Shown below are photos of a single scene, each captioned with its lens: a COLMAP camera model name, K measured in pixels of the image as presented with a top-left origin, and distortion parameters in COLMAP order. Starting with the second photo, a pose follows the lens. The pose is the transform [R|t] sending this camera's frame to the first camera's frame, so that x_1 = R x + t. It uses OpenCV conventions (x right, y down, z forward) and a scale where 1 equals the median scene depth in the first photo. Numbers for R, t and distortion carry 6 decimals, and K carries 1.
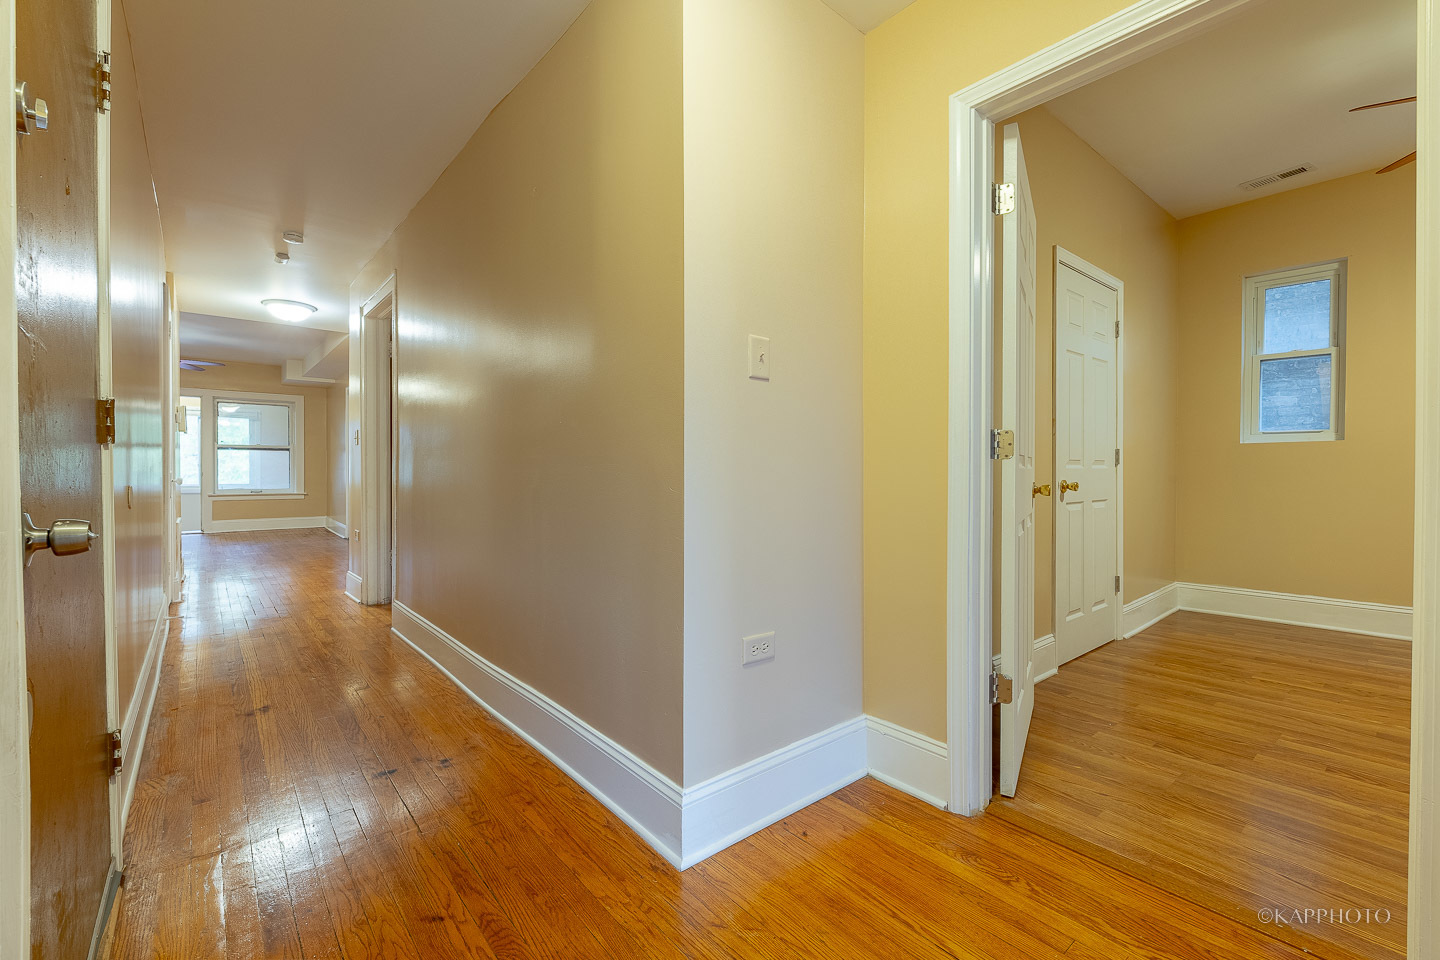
lens RADIAL K [[618.2, 0, 707.1], [0, 618.2, 472.5], [0, 0, 1]] dist [0.000525, -0.000526]
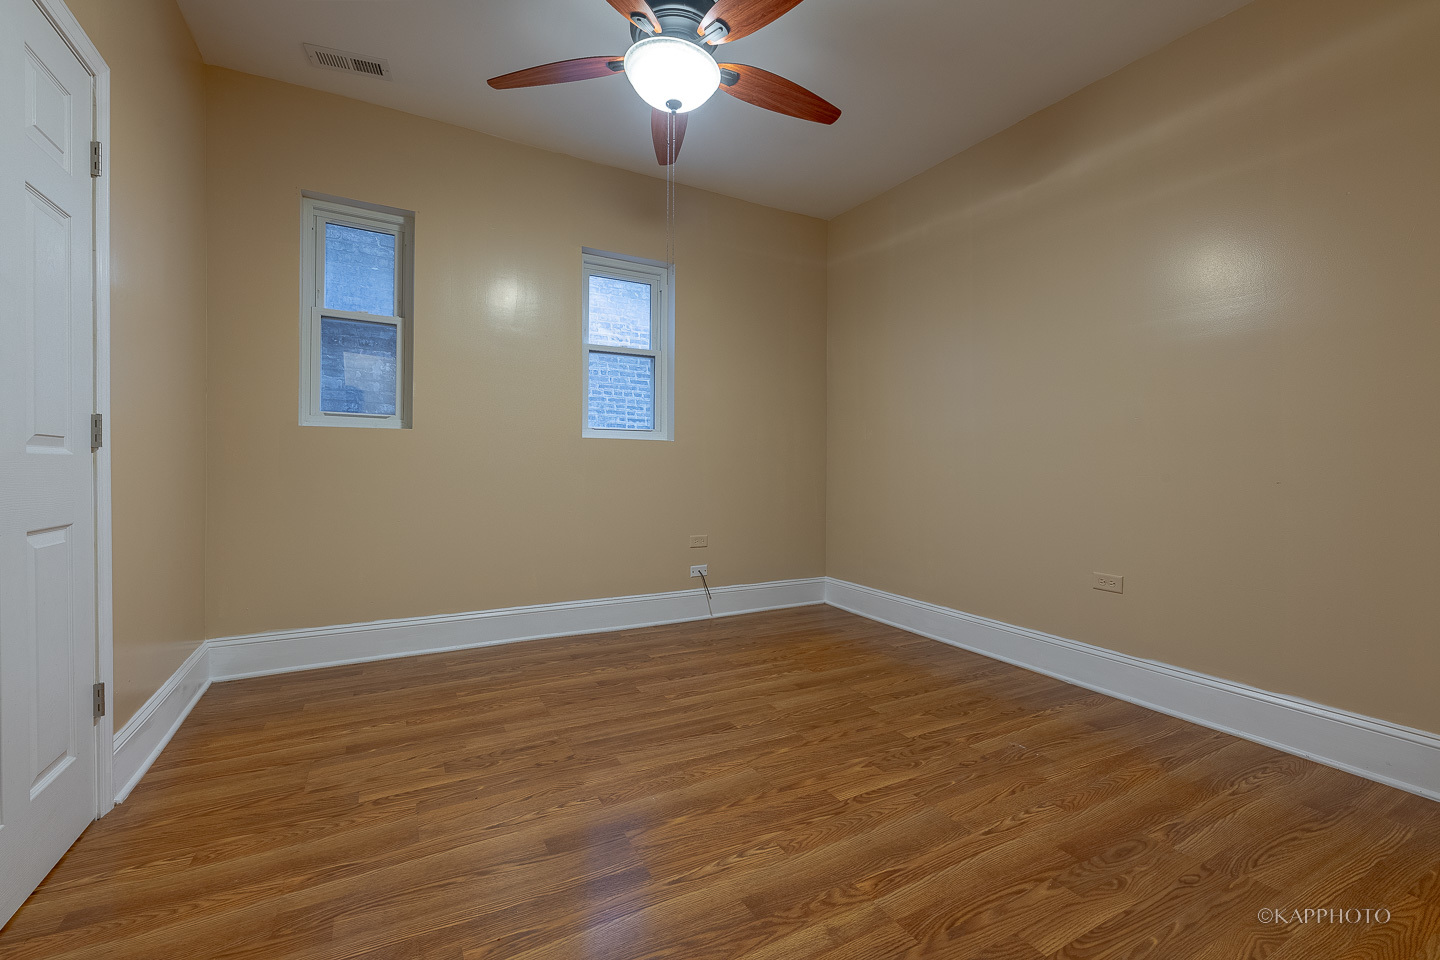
lens RADIAL K [[618.2, 0, 707.1], [0, 618.2, 472.5], [0, 0, 1]] dist [0.000525, -0.000526]
pose [[0.203451, -0.003280, 0.979080, 0.371920], [0.003327, 0.999991, 0.002659, 0.008414], [-0.979080, 0.002716, 0.203460, 0.562719]]
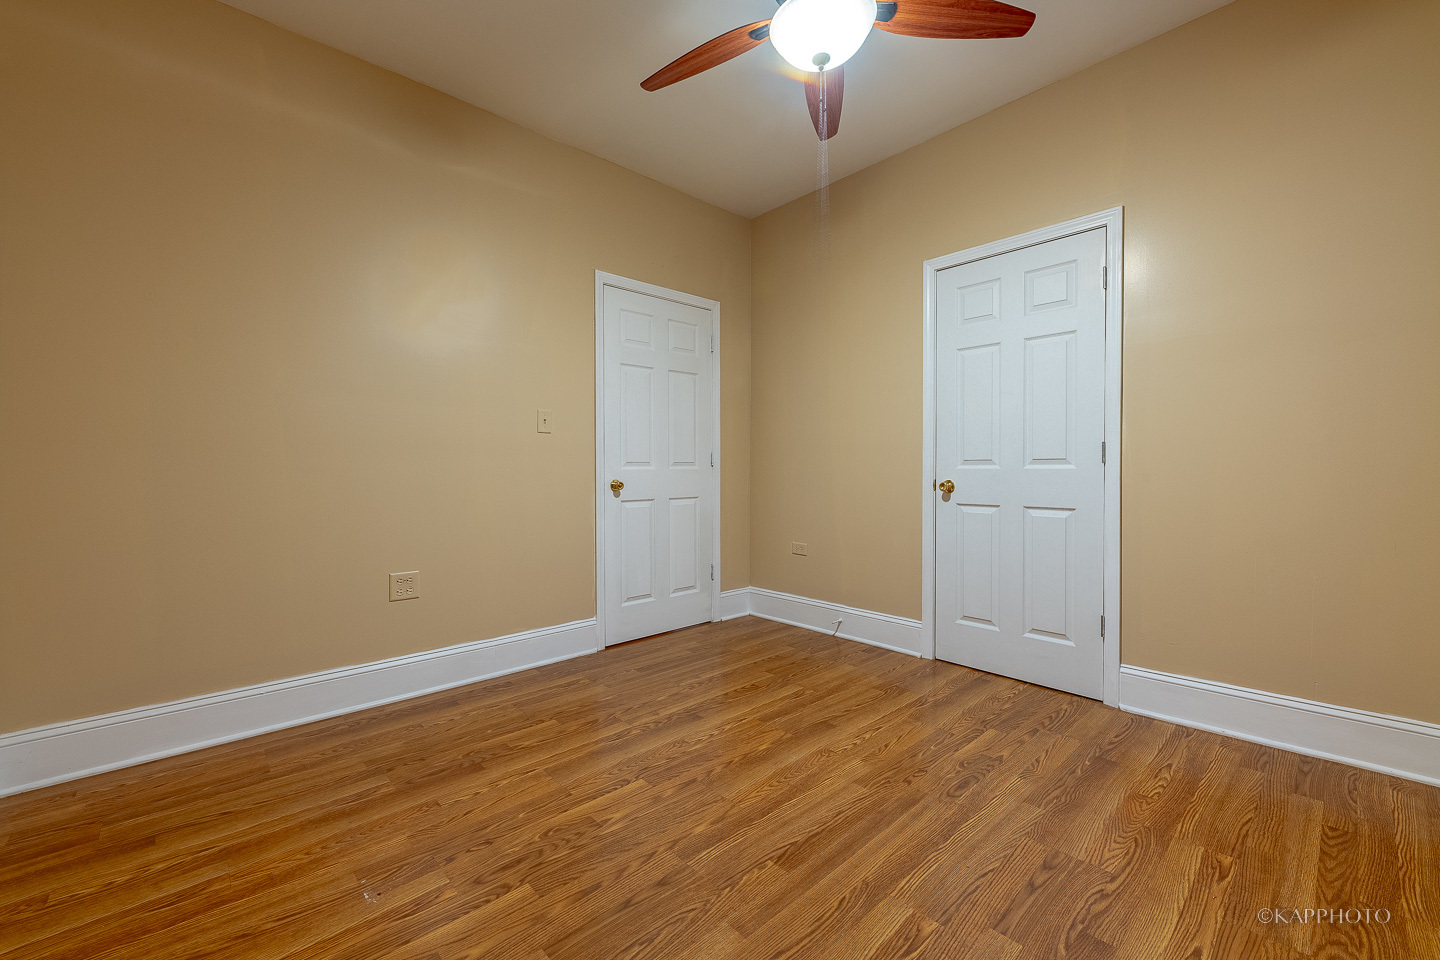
lens RADIAL K [[569.3, 0, 717.0], [0, 569.3, 476.2], [0, 0, 1]] dist [-0.001529, -0.000189]
pose [[0.052499, 0.011749, -0.998552, 1.689897], [-0.009214, 0.999894, 0.011281, -0.016207], [0.998578, 0.008609, 0.052602, 0.608854]]
